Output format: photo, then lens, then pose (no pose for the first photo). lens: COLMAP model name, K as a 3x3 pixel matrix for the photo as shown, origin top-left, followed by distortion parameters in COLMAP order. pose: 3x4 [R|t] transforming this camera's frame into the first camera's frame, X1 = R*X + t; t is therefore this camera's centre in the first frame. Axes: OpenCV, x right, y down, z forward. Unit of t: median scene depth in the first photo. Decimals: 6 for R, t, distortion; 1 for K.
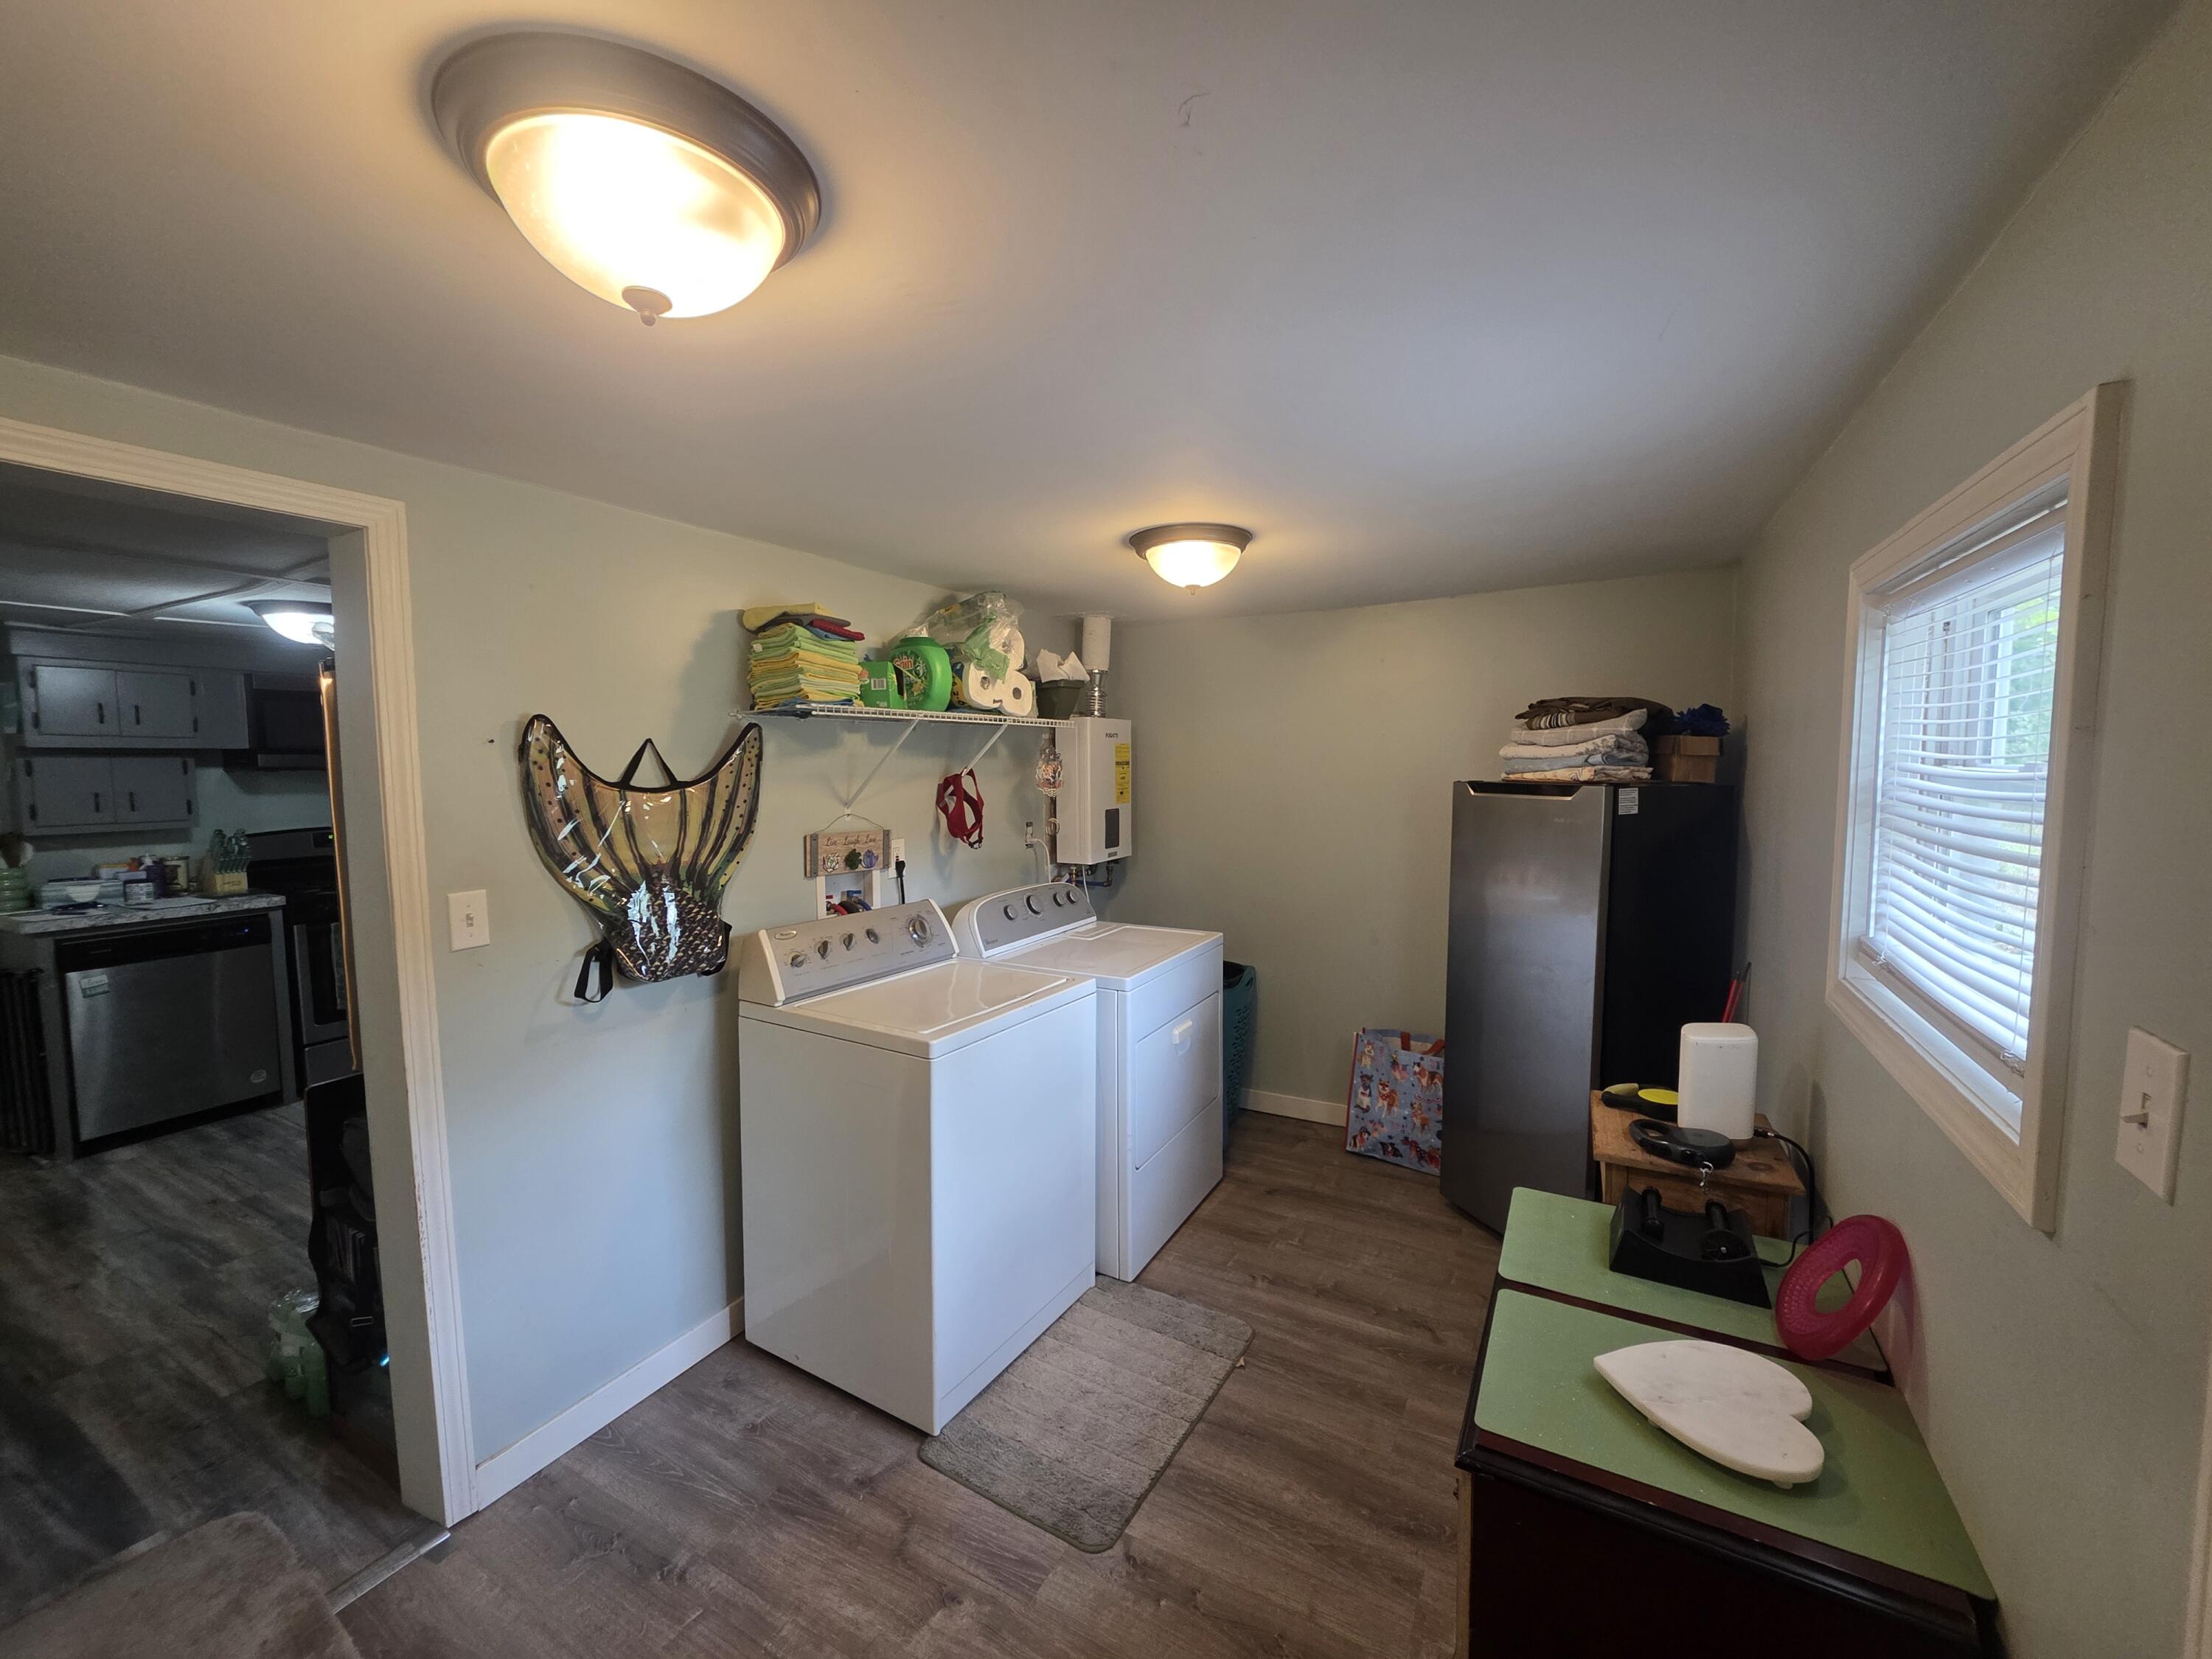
lens RADIAL K [[892.6, 0, 1096.7], [0, 892.6, 827.4], [0, 0, 1]] dist [0.002815, 0.000382]
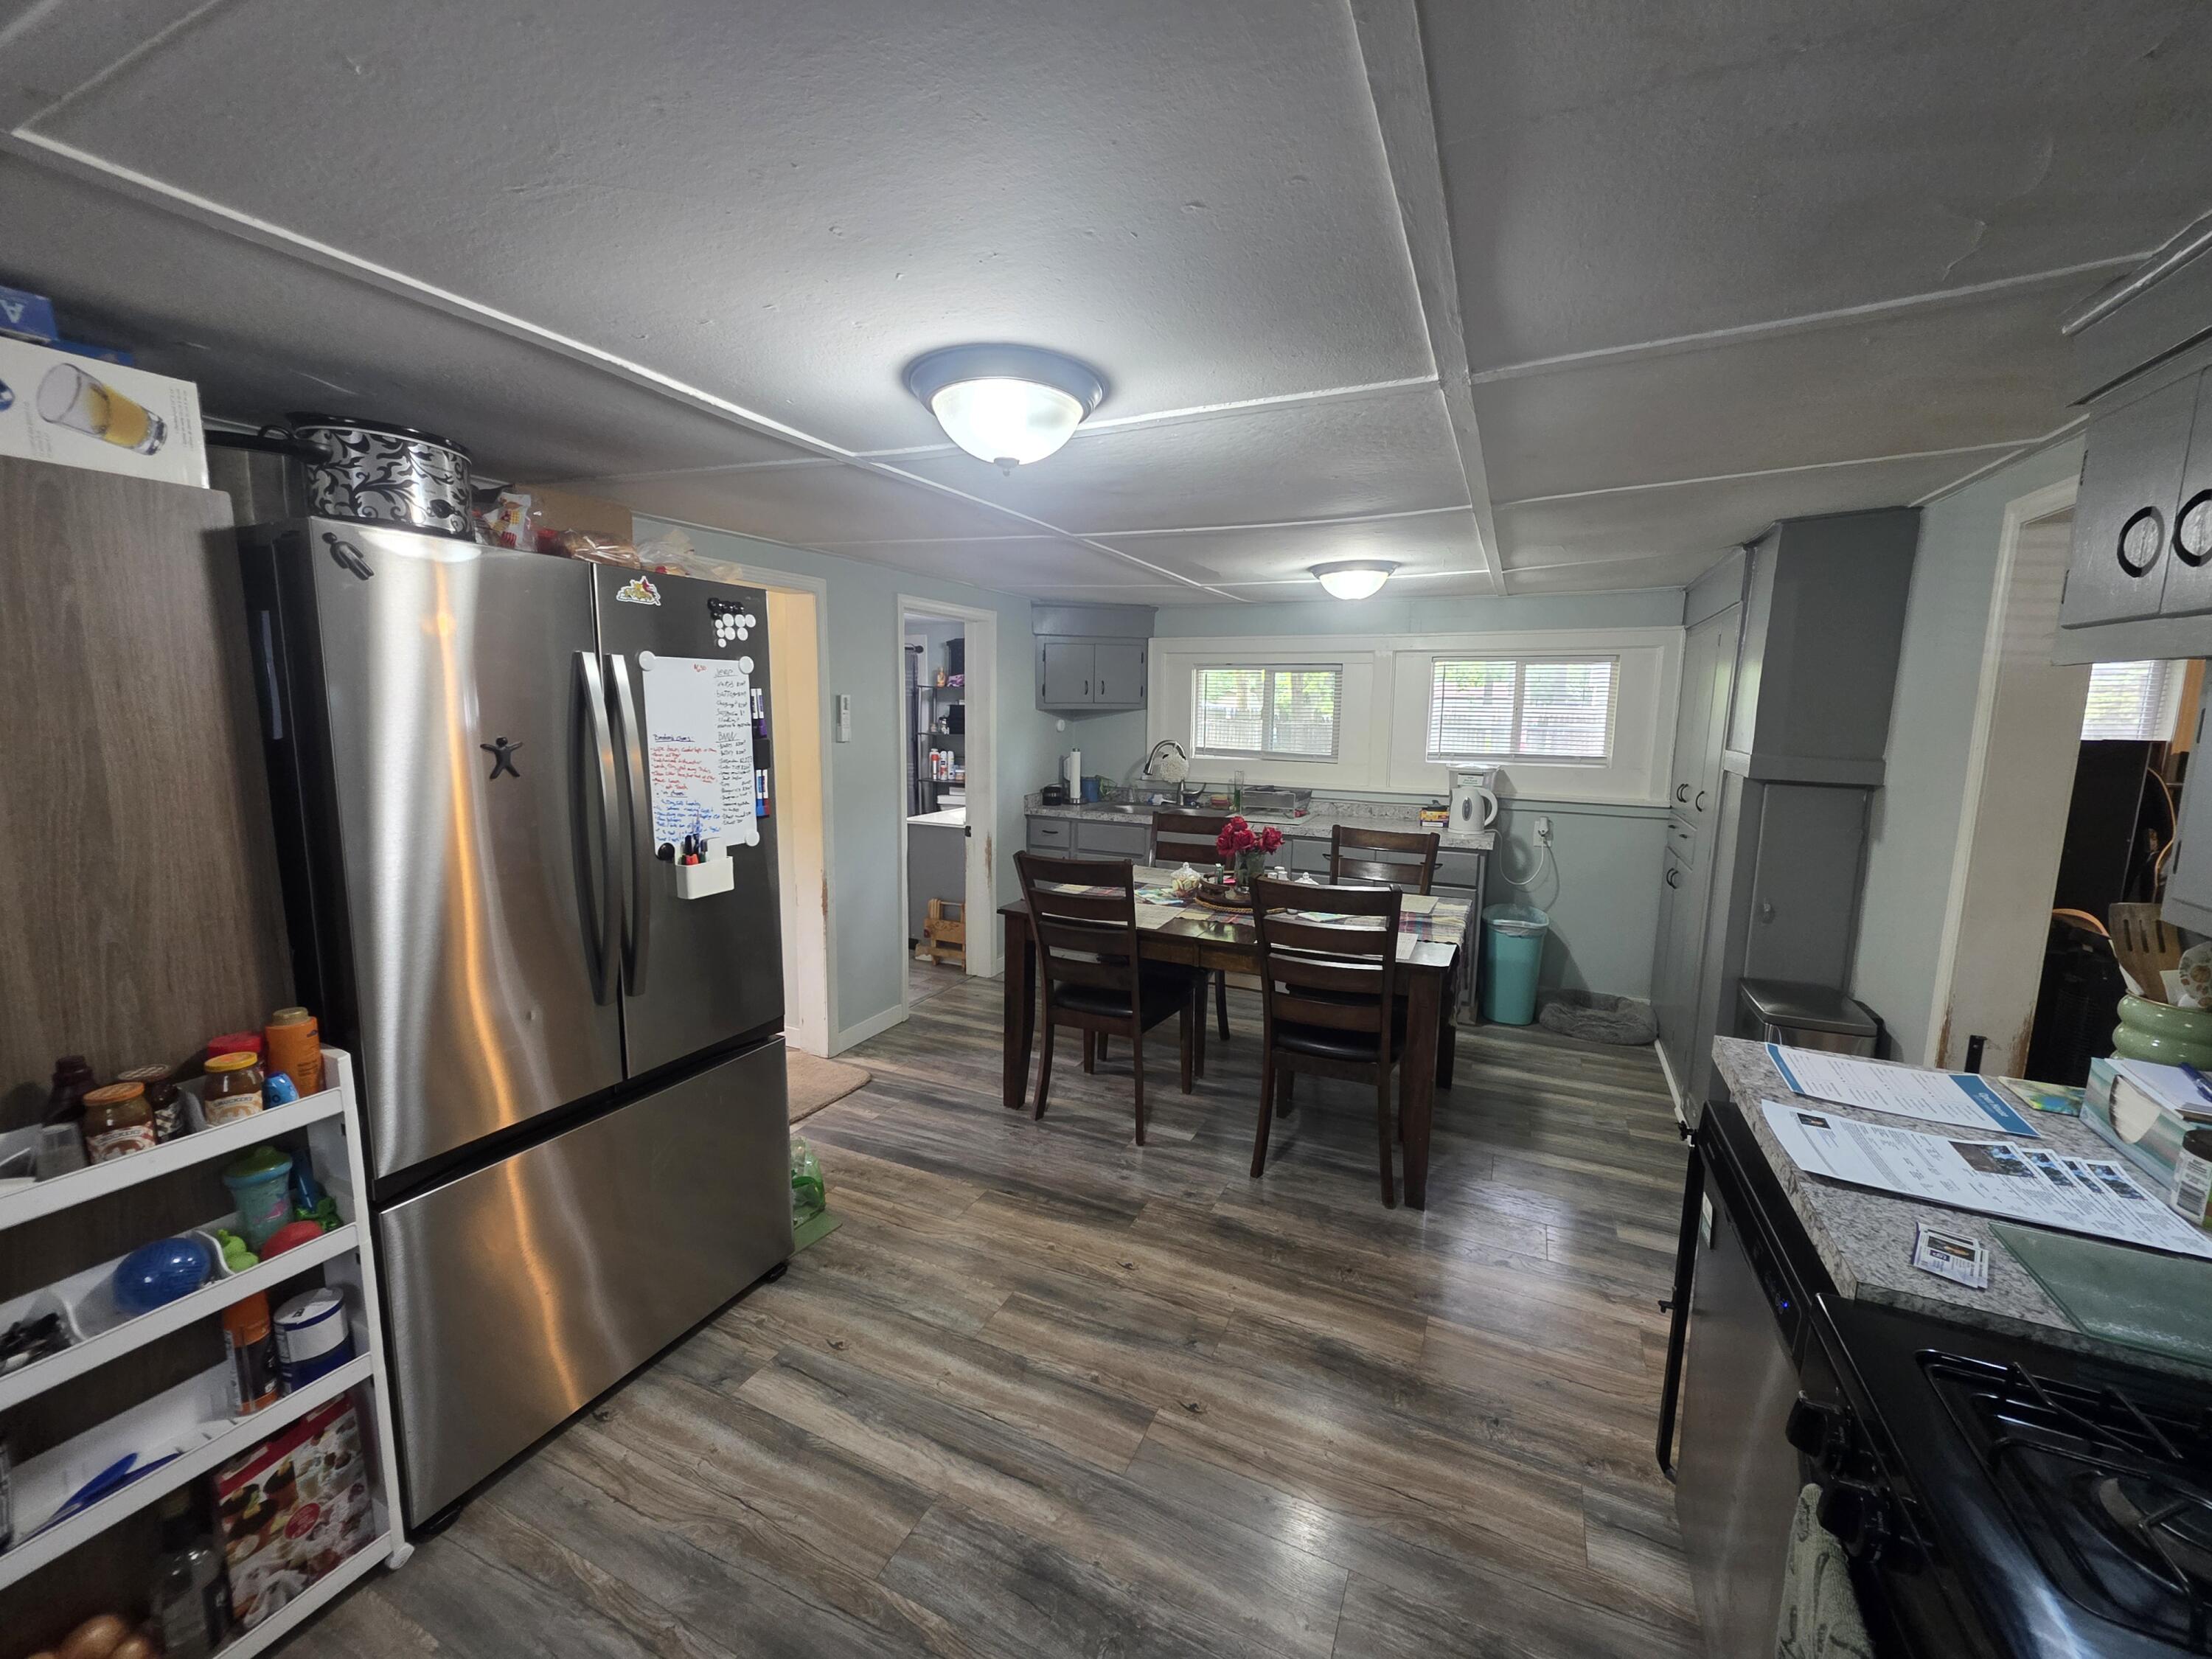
lens RADIAL K [[892.6, 0, 1096.7], [0, 892.6, 827.4], [0, 0, 1]] dist [0.002815, 0.000382]
pose [[-0.997600, 0.007820, -0.068797, -1.410644], [-0.007204, 0.976488, 0.215450, -0.182807], [0.068865, 0.215428, -0.974088, 2.433048]]
